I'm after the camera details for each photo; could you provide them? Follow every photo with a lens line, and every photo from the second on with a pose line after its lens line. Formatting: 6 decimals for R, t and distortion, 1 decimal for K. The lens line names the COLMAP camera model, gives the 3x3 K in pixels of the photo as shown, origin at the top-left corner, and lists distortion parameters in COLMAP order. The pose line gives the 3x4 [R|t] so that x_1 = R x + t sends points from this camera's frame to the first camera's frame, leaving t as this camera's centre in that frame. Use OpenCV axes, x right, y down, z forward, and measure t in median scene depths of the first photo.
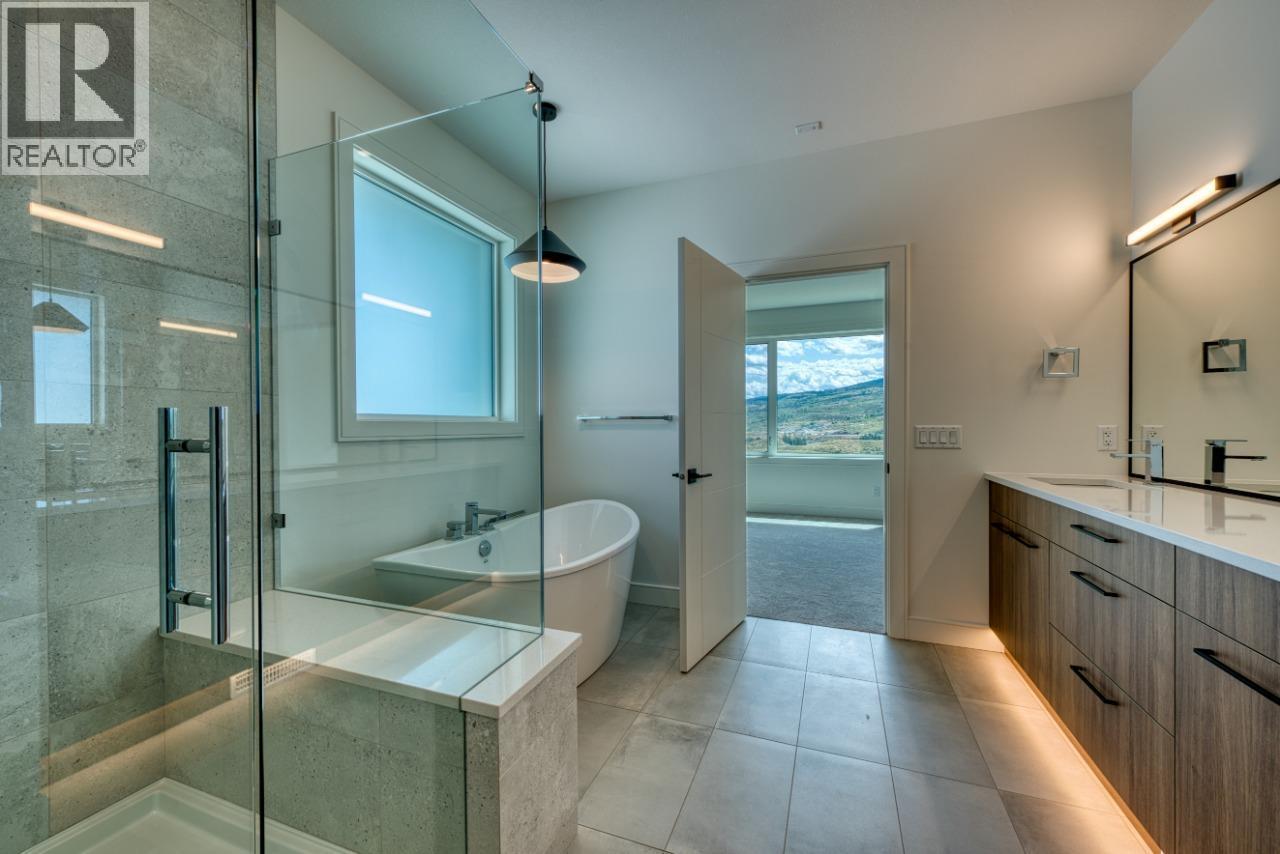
lens RADIAL K [[529.3, 0, 635.5], [0, 529.3, 431.5], [0, 0, 1]] dist [0.012046, -0.000815]
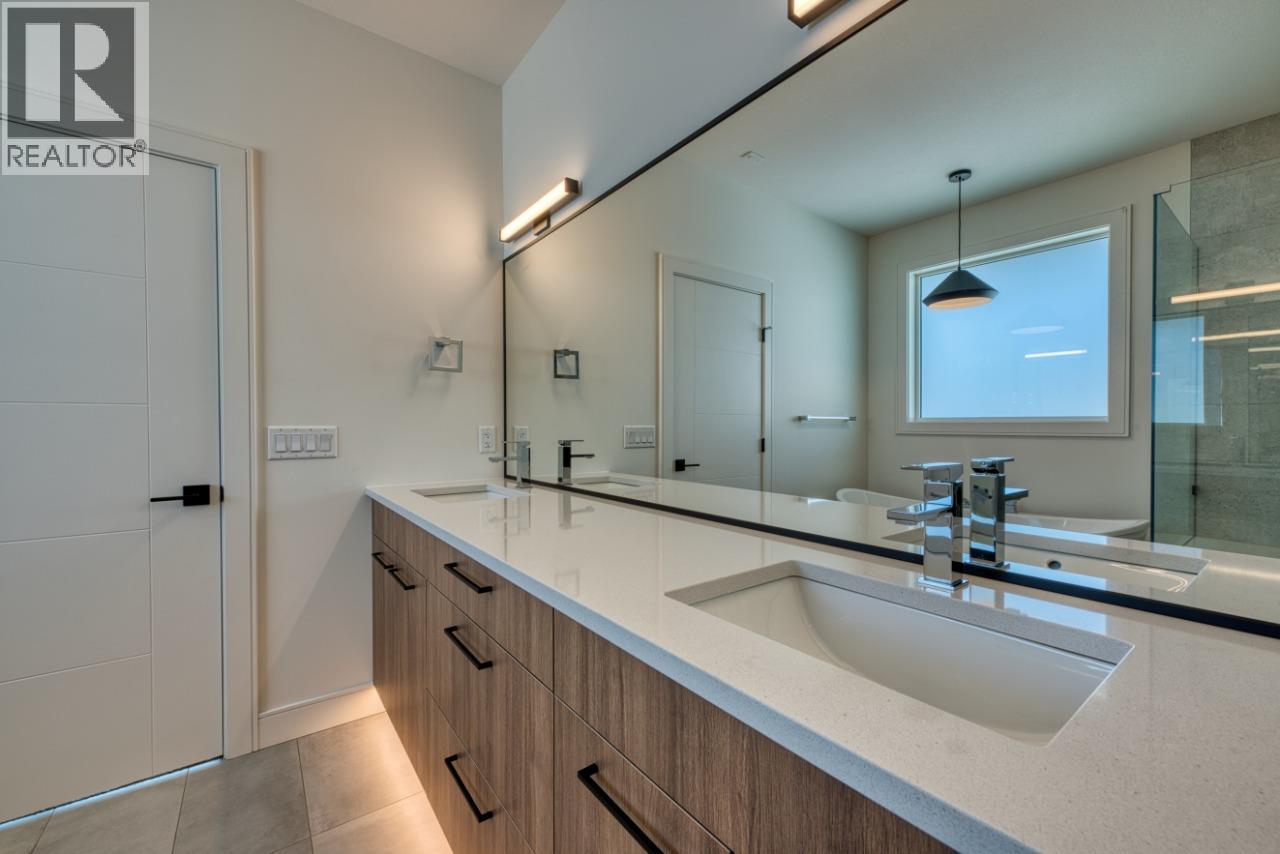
lens RADIAL K [[579.5, 0, 640.0], [0, 579.5, 427.0], [0, 0, 1]] dist [-0.001673, -0.000642]
pose [[0.561678, -0.002239, 0.827353, 0.223667], [0.009935, 0.999942, -0.004038, -0.003901], [-0.827297, 0.010488, 0.561668, 0.239626]]
